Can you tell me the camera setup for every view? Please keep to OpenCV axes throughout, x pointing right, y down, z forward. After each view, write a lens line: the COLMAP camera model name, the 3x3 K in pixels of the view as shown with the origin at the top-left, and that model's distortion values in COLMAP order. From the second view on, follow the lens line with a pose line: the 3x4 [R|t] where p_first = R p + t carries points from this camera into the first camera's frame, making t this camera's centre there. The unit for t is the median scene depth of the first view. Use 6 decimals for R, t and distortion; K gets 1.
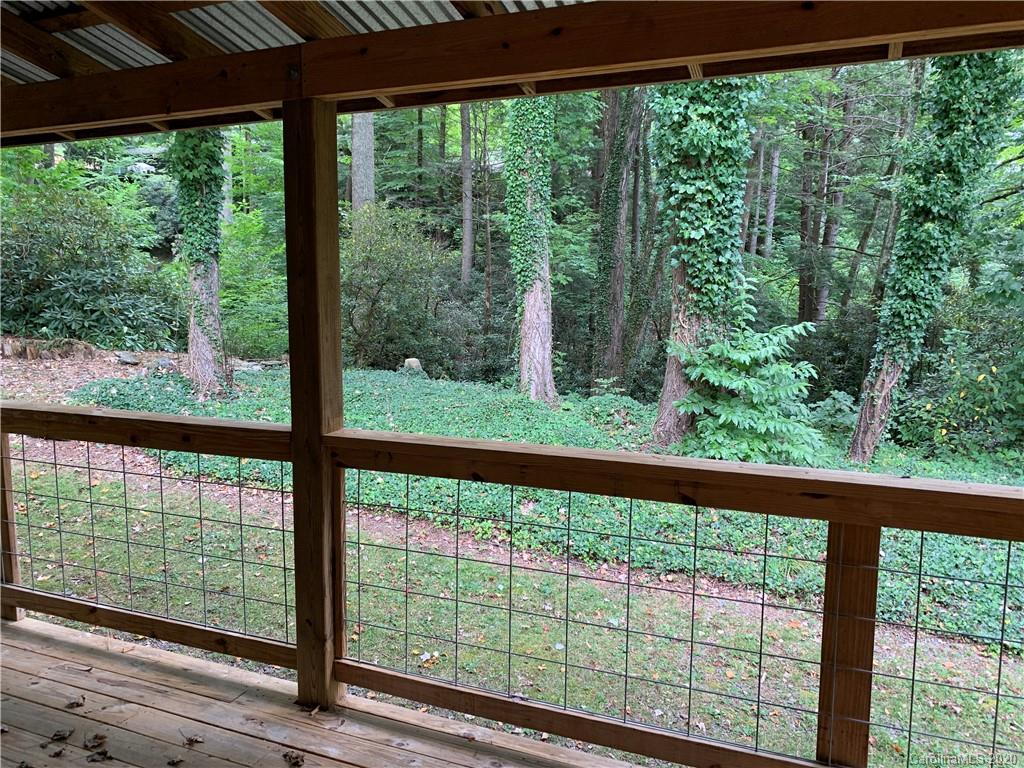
lens RADIAL K [[782.9, 0, 507.3], [0, 782.9, 378.3], [0, 0, 1]] dist [0.012069, -0.005507]
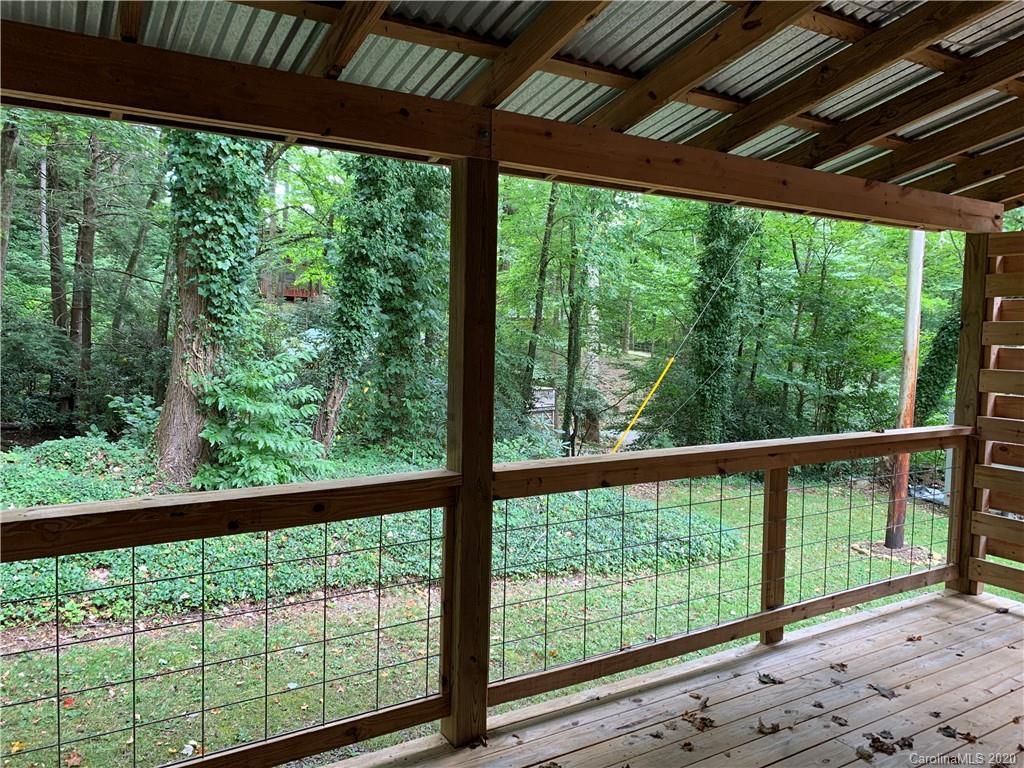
lens RADIAL K [[779.3, 0, 511.9], [0, 779.3, 370.1], [0, 0, 1]] dist [0.003813, -0.000950]
pose [[0.578057, -0.040625, 0.814984, -0.369118], [0.071244, 0.997459, -0.000811, -0.021668], [-0.812880, 0.058532, 0.579483, 0.122833]]
